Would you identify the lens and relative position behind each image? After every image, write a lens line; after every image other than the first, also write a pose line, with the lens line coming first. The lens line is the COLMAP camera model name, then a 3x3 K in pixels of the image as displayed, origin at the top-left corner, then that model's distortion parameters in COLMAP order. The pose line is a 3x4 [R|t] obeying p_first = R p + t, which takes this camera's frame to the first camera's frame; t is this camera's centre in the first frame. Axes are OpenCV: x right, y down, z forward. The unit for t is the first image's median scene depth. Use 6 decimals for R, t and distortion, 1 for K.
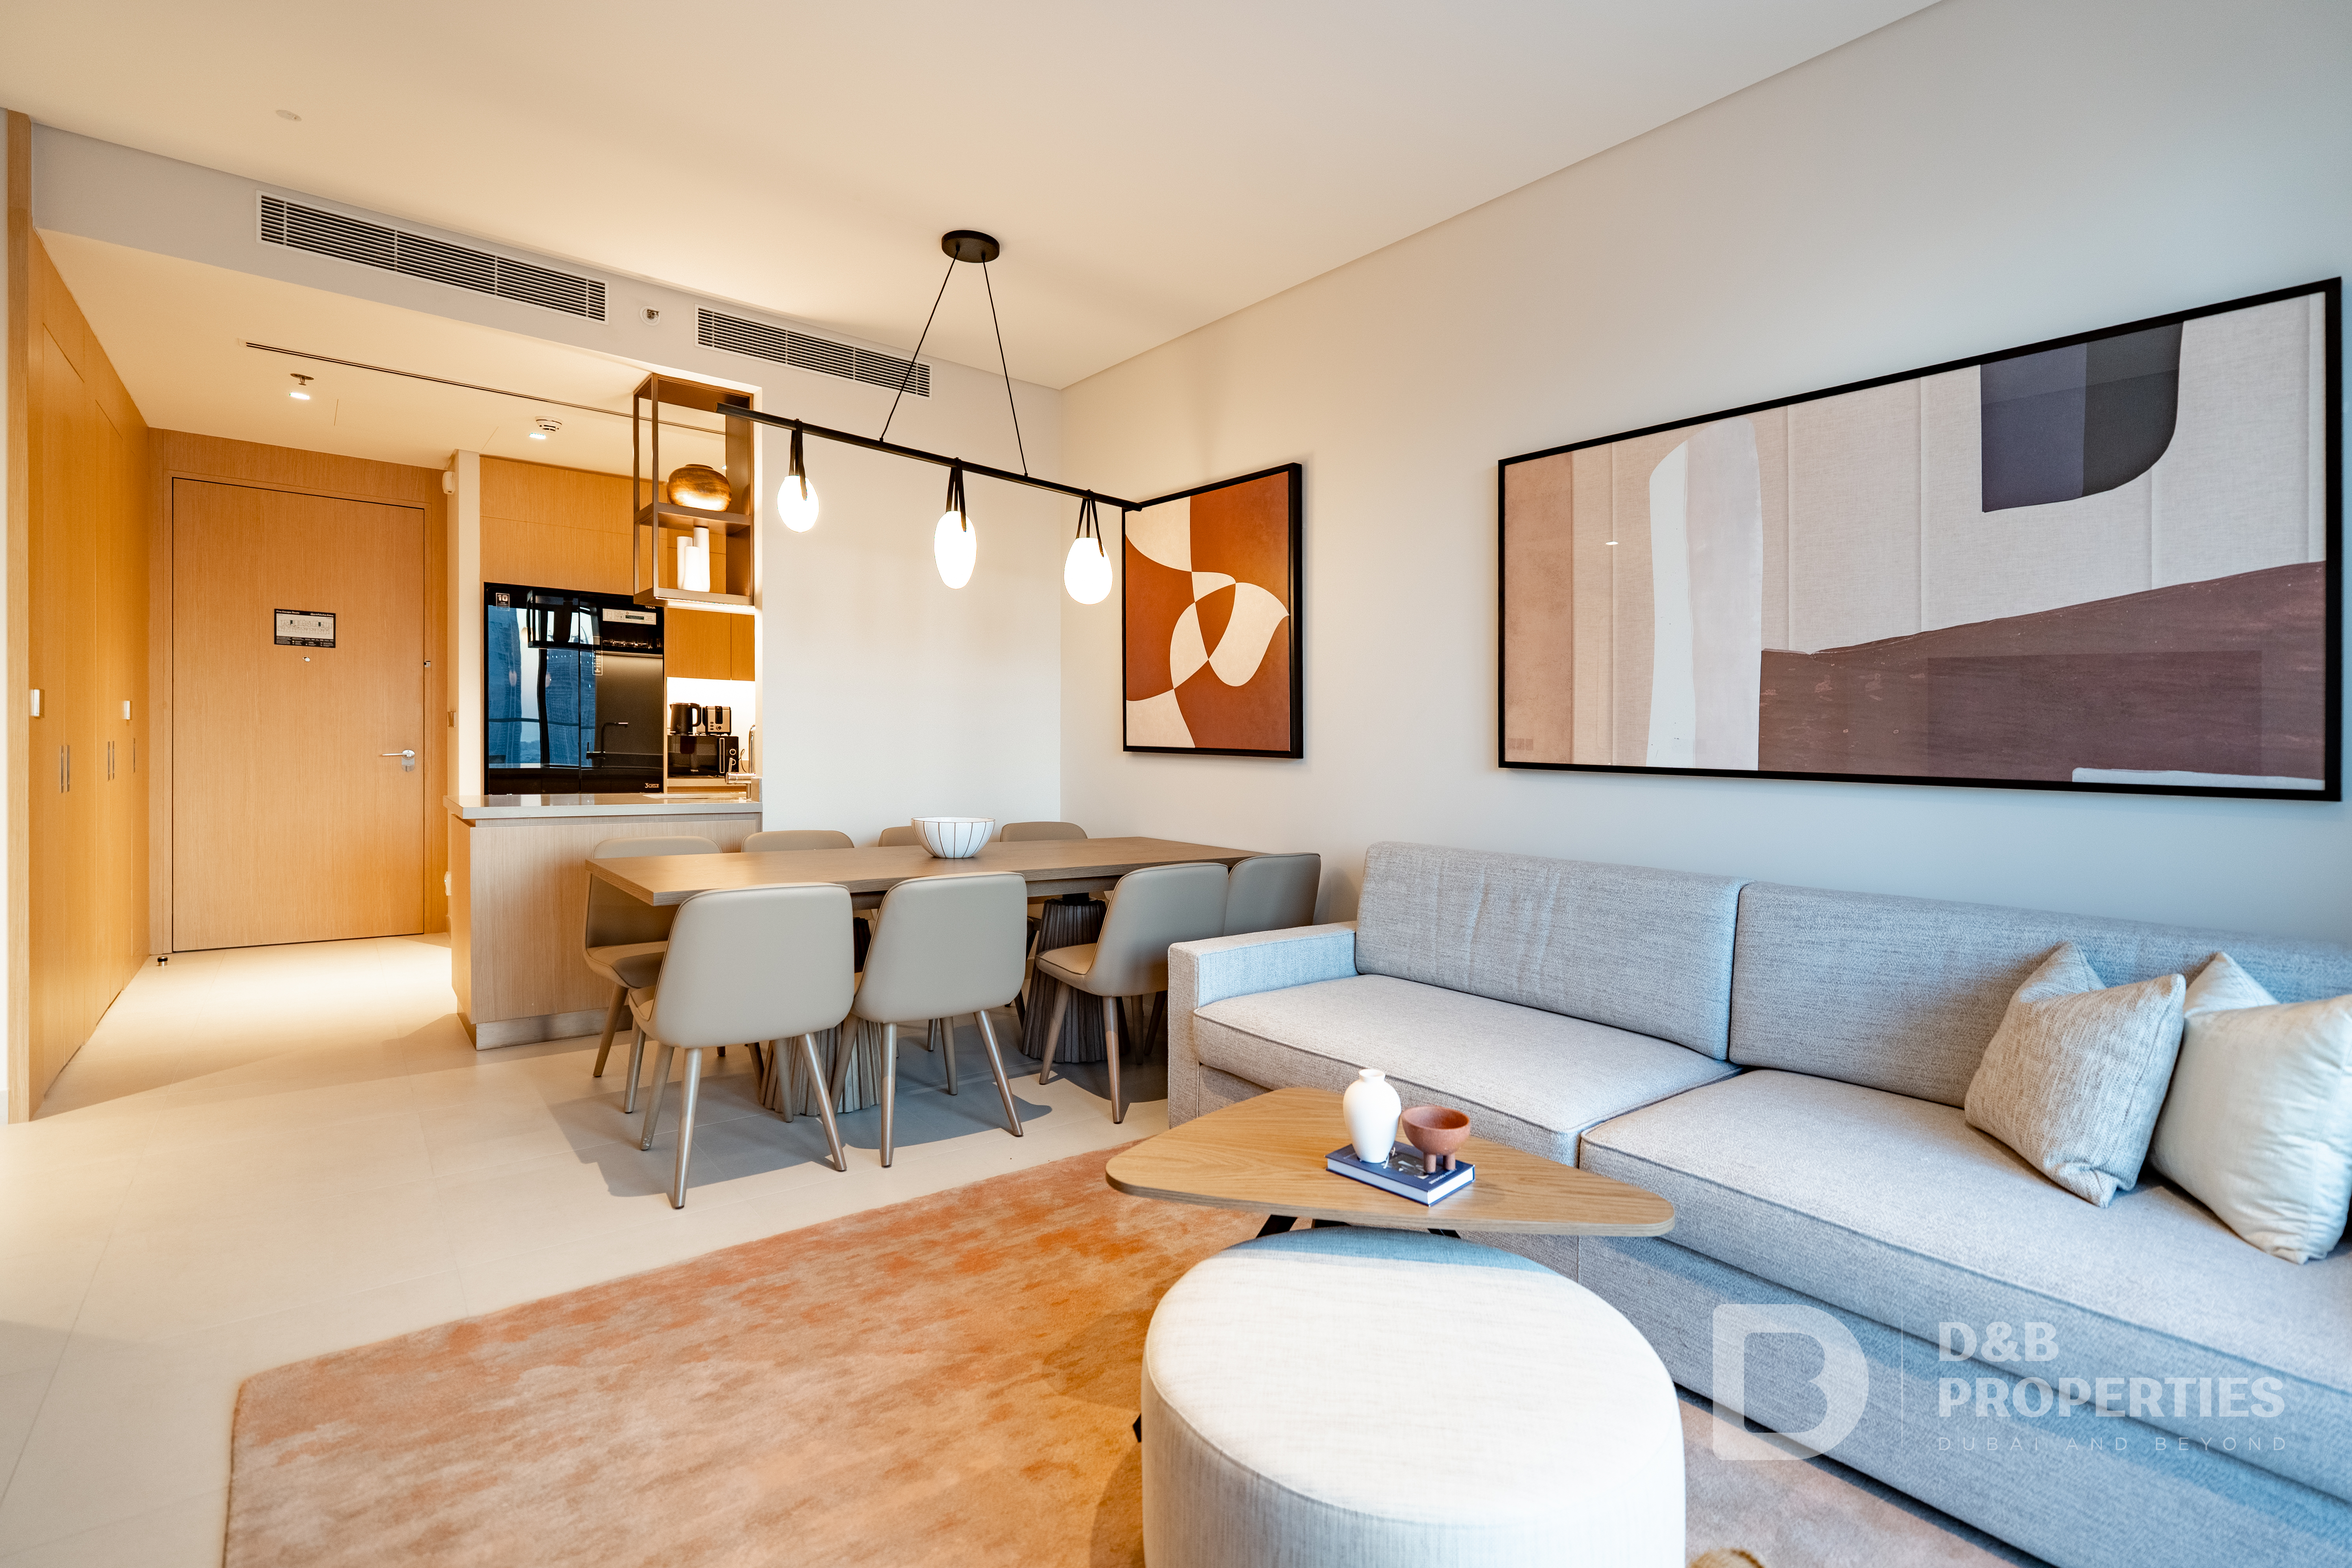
lens RADIAL K [[1103.7, 0, 1177.1], [0, 1103.7, 776.7], [0, 0, 1]] dist [0.000400, 0.000104]
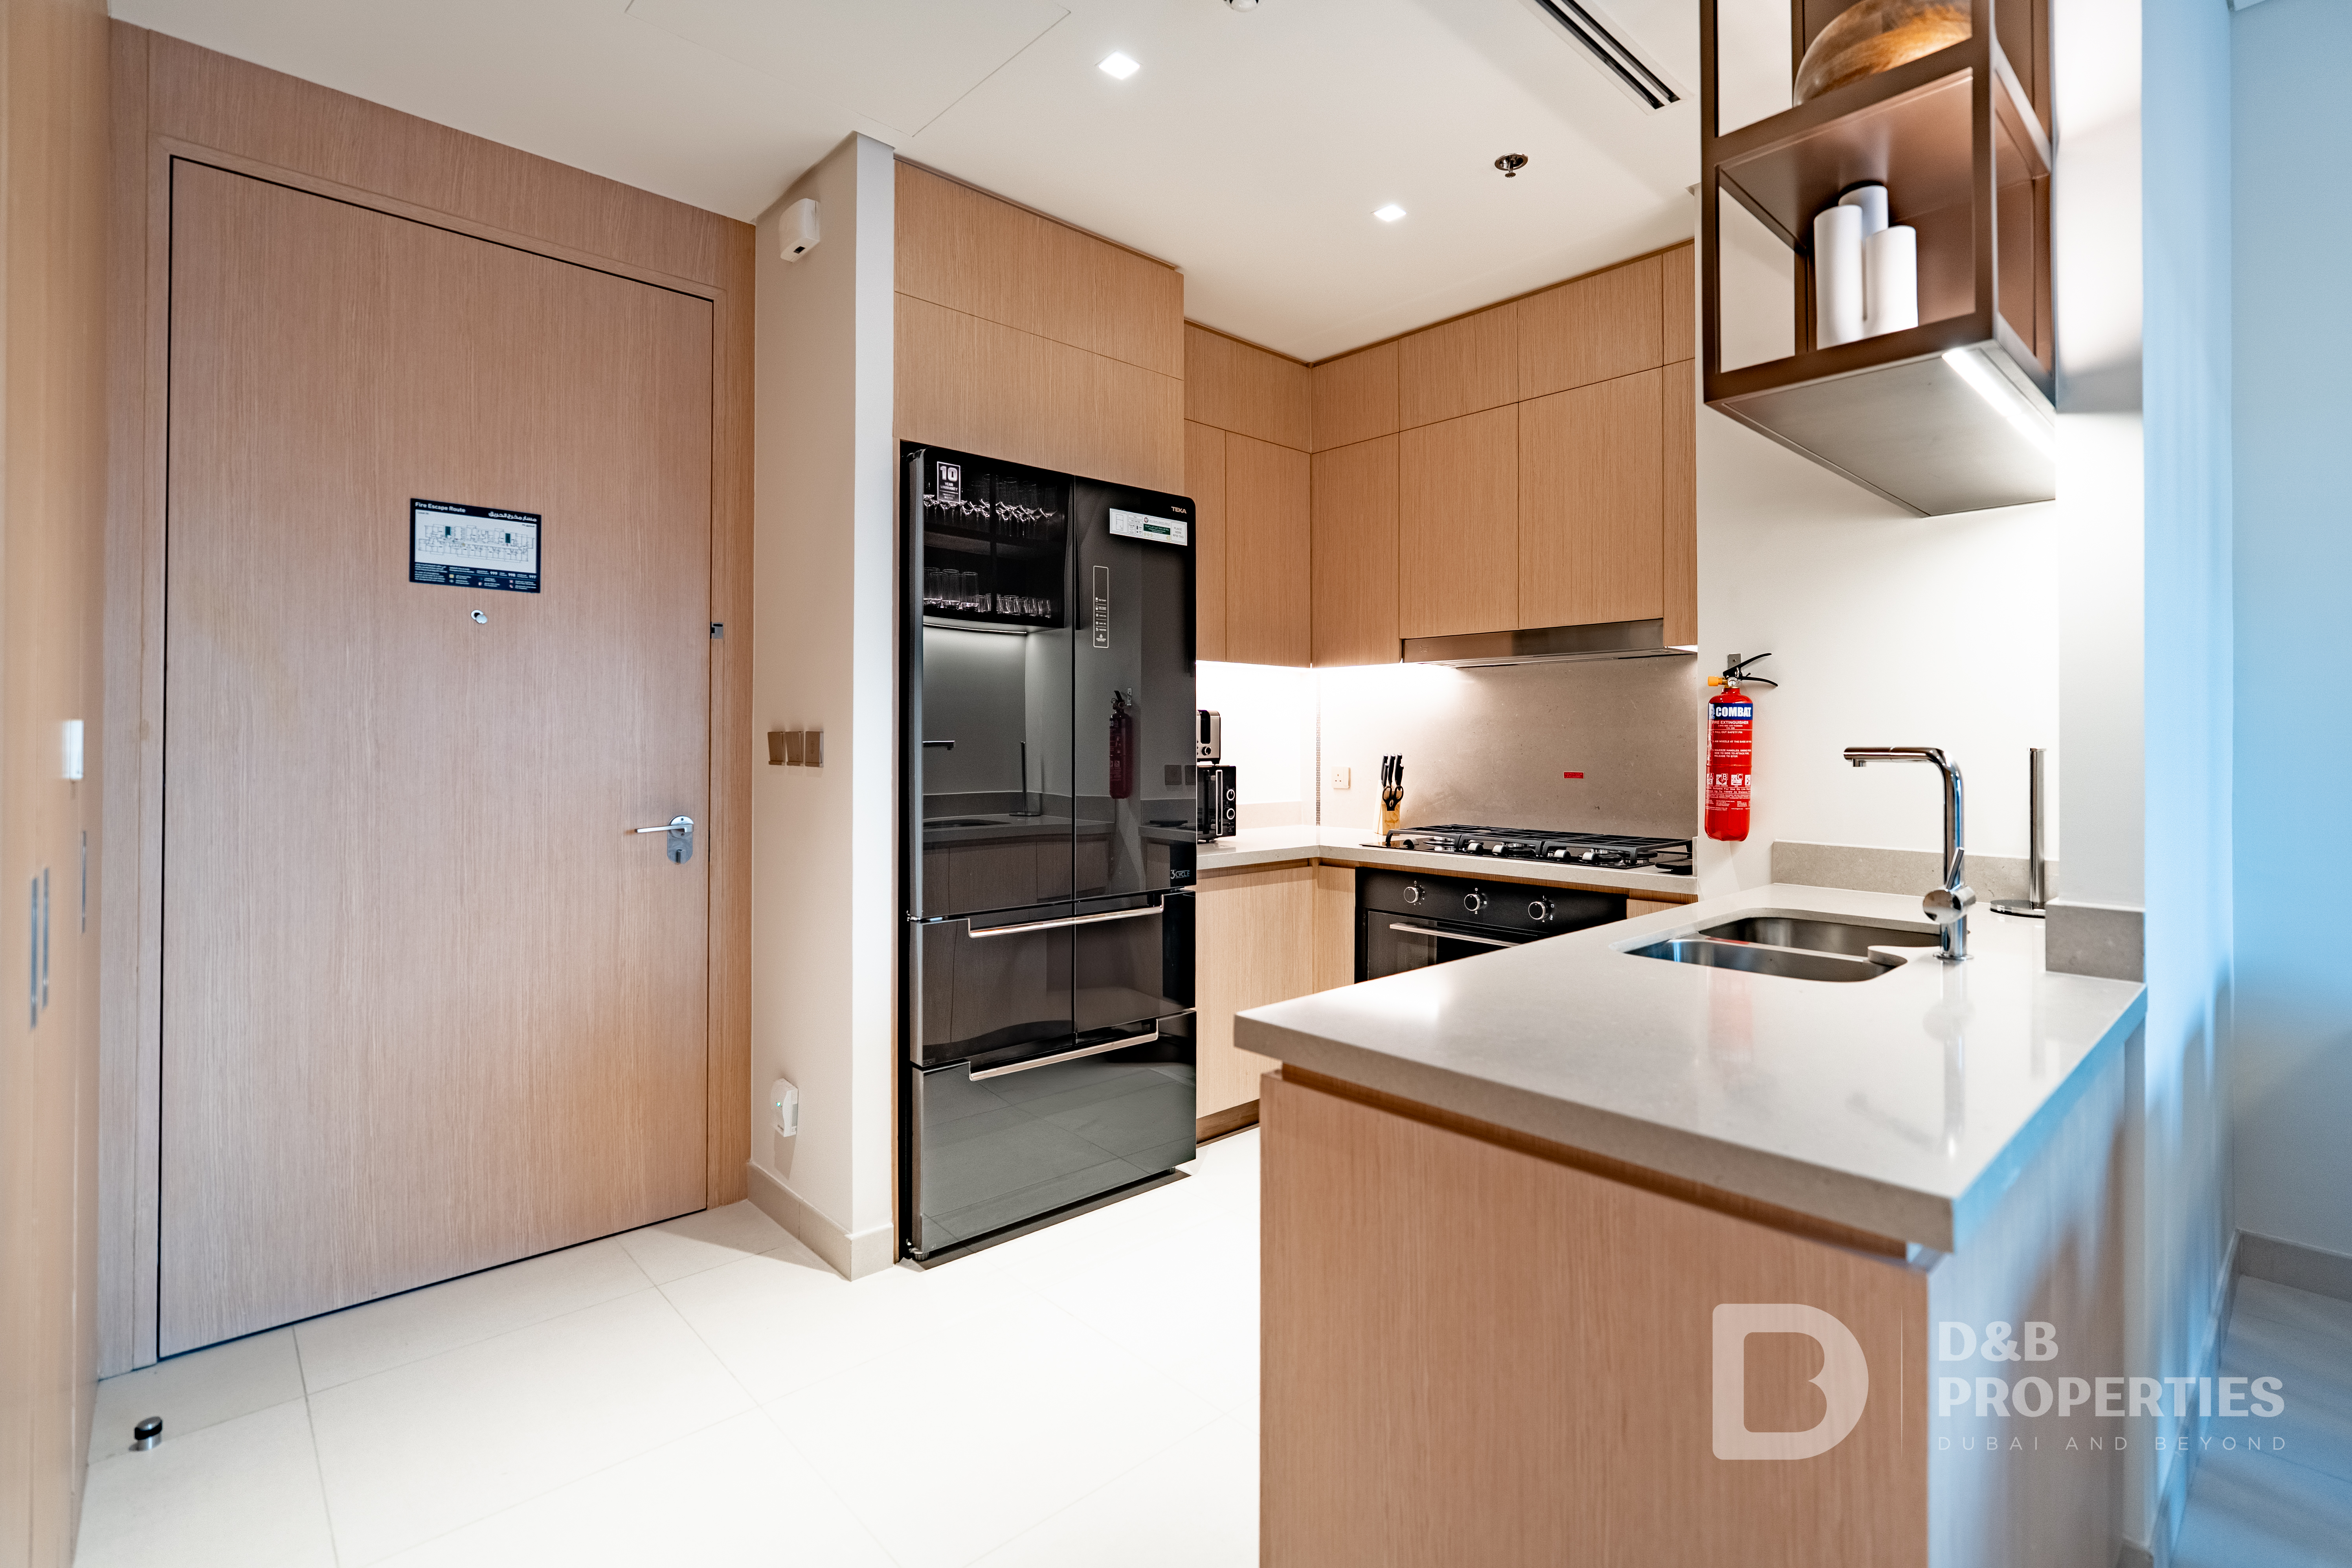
lens RADIAL K [[1103.7, 0, 1186.2], [0, 1103.7, 743.0], [0, 0, 1]] dist [0.000400, 0.000104]
pose [[0.995763, -0.022846, 0.089073, -0.550089], [0.025748, 0.999170, -0.031573, -0.036640], [-0.088278, 0.033733, 0.995525, 0.544012]]
